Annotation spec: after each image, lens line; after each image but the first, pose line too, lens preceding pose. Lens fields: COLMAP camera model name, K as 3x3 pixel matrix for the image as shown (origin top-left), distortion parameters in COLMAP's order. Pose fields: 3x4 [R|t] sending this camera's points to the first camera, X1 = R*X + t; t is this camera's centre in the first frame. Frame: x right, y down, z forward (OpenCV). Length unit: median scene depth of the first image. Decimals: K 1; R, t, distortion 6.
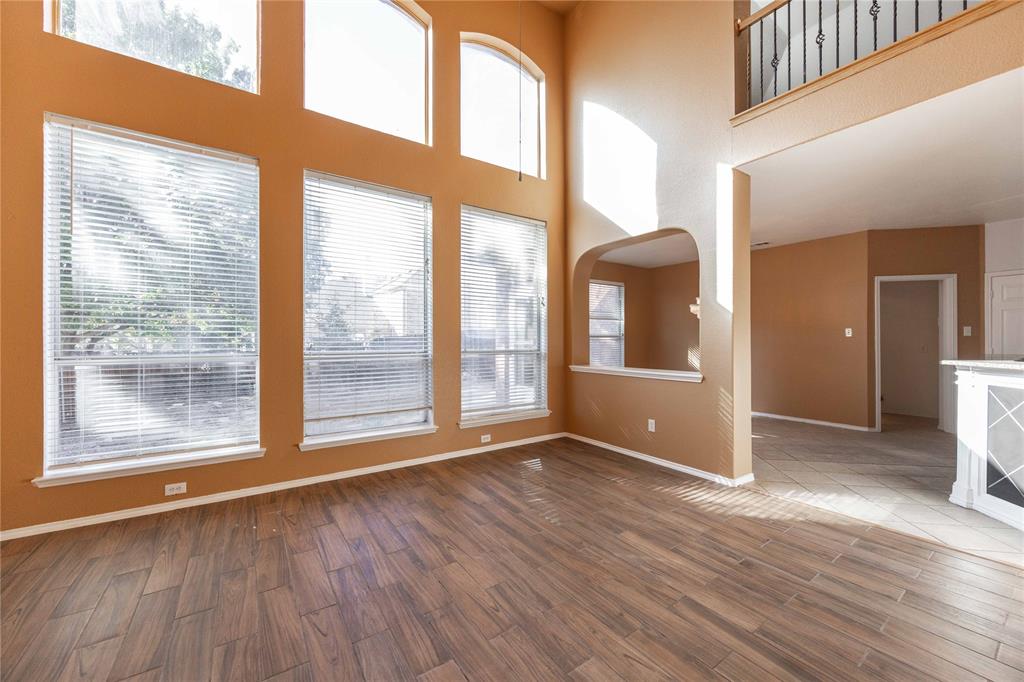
lens RADIAL K [[389.6, 0, 513.3], [0, 389.6, 339.8], [0, 0, 1]] dist [-0.002056, -0.000313]
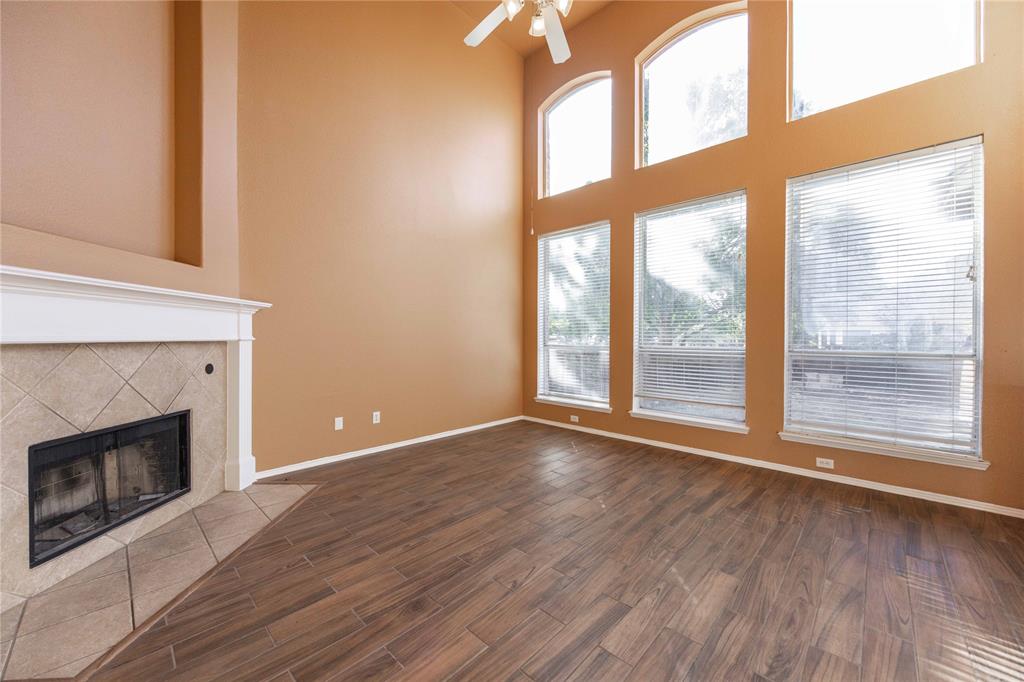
lens RADIAL K [[389.6, 0, 513.3], [0, 389.6, 339.8], [0, 0, 1]] dist [-0.002056, -0.000313]
pose [[0.205088, 0.007561, -0.978714, 0.868427], [0.000287, 0.999970, 0.007786, -0.001435], [0.978744, -0.001878, 0.205079, 0.347896]]
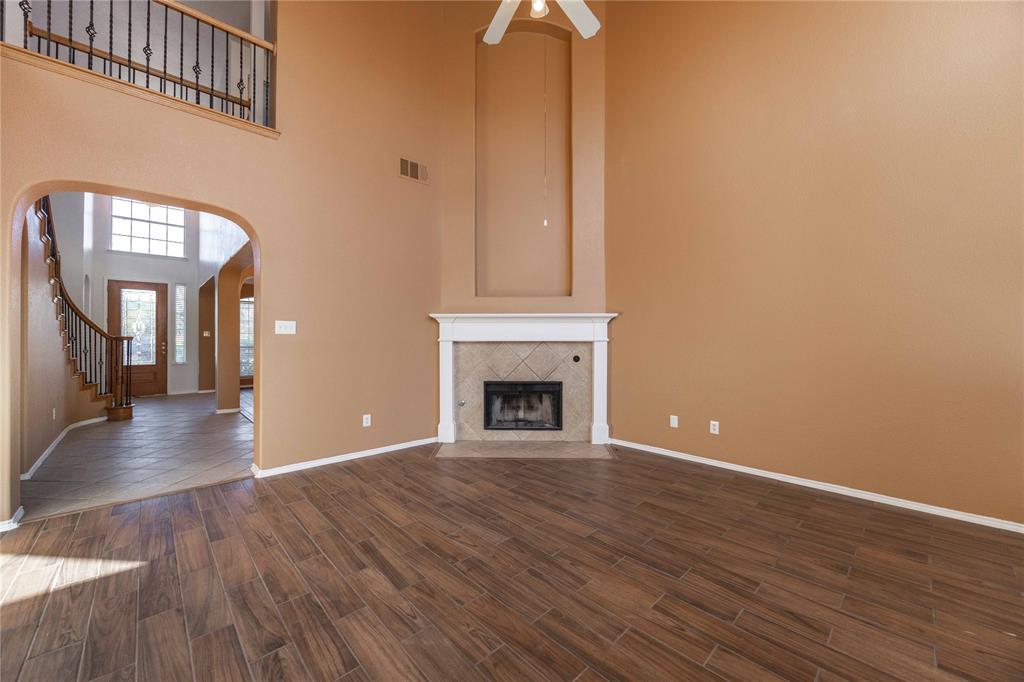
lens RADIAL K [[389.6, 0, 513.3], [0, 389.6, 339.8], [0, 0, 1]] dist [-0.002056, -0.000313]
pose [[-0.988149, 0.001520, -0.153489, 0.202342], [0.001422, 0.999999, 0.000744, 0.001951], [0.153490, 0.000517, -0.988150, 1.358558]]
